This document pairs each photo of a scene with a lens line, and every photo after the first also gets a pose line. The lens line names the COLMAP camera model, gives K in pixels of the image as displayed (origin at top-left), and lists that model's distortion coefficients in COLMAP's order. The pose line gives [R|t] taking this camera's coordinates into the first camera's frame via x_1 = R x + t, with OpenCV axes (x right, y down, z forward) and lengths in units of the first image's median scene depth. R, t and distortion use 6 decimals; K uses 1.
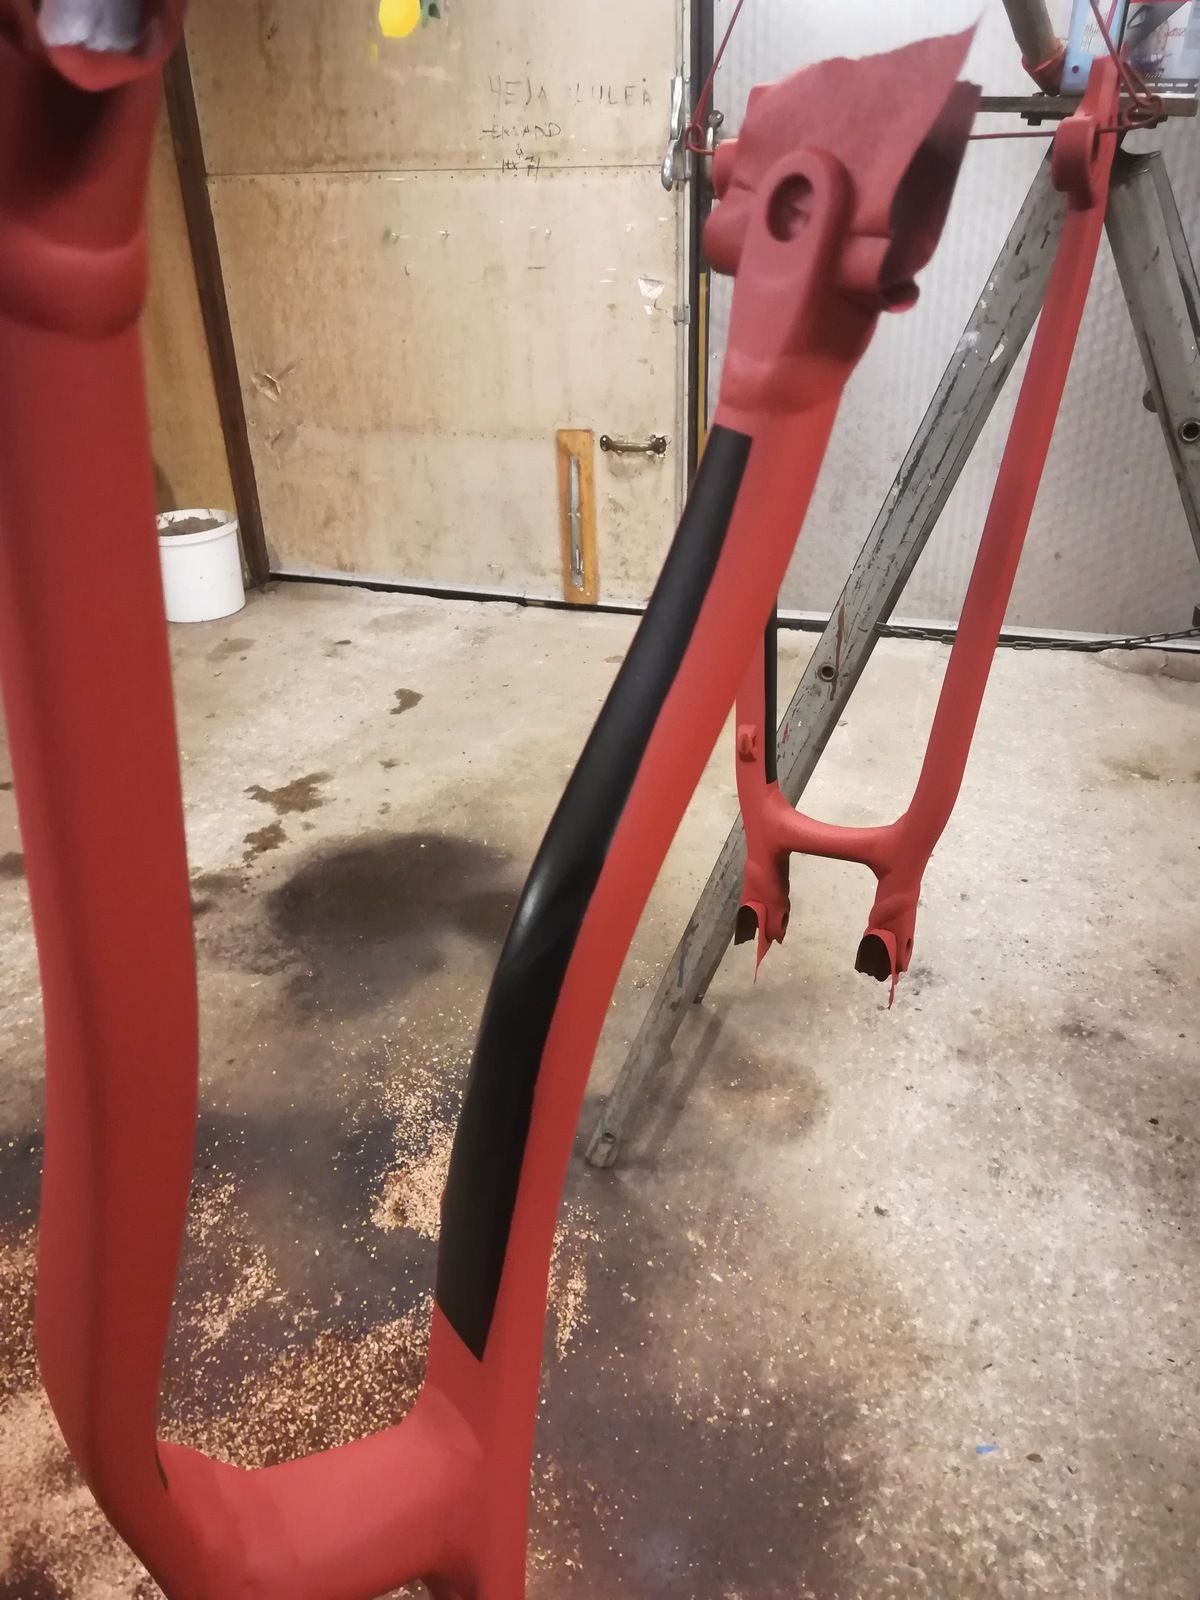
lens RADIAL K [[1199.1, 0, 600.0], [0, 1199.1, 800.0], [0, 0, 1]] dist [0.084264, -0.105983]
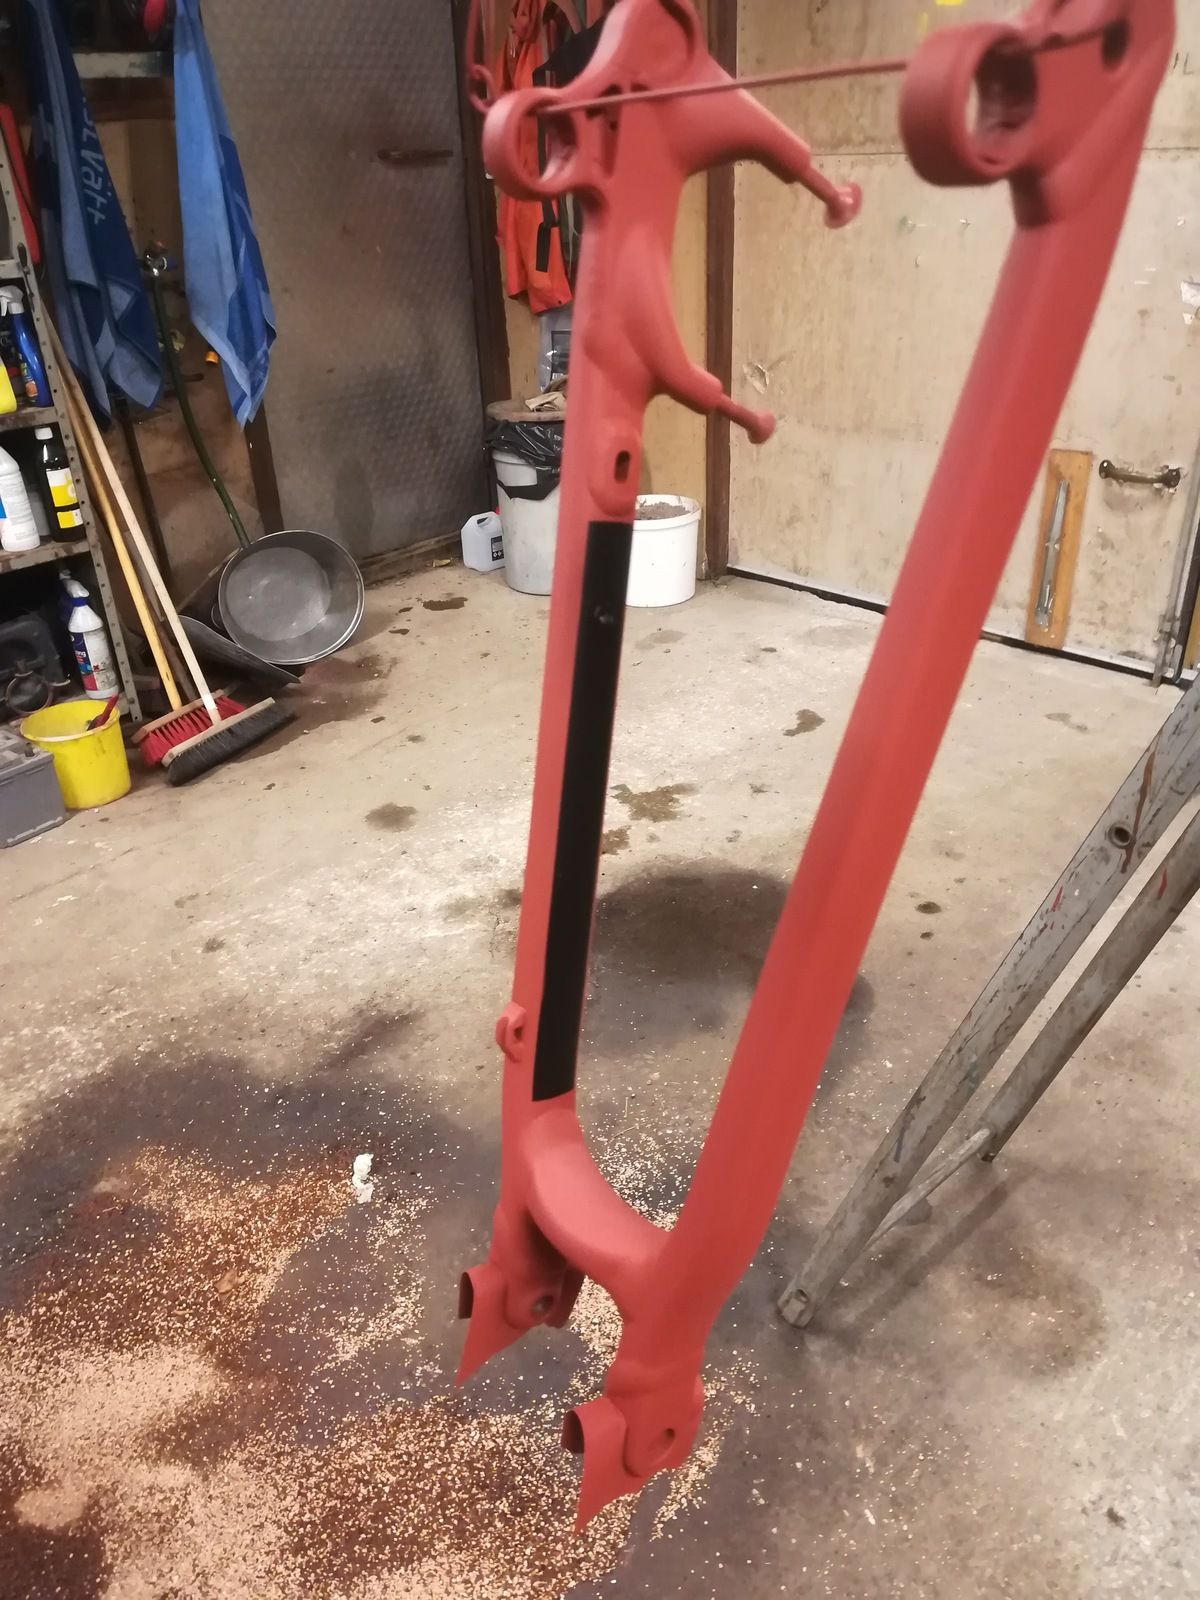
lens RADIAL K [[1193.8, 0, 644.4], [0, 1193.8, 809.0], [0, 0, 1]] dist [0.067675, -0.086406]
pose [[0.905377, 0.208267, -0.370025, 0.092331], [-0.201621, 0.977802, 0.057025, -0.050097], [0.373687, 0.022976, 0.927270, 0.102604]]
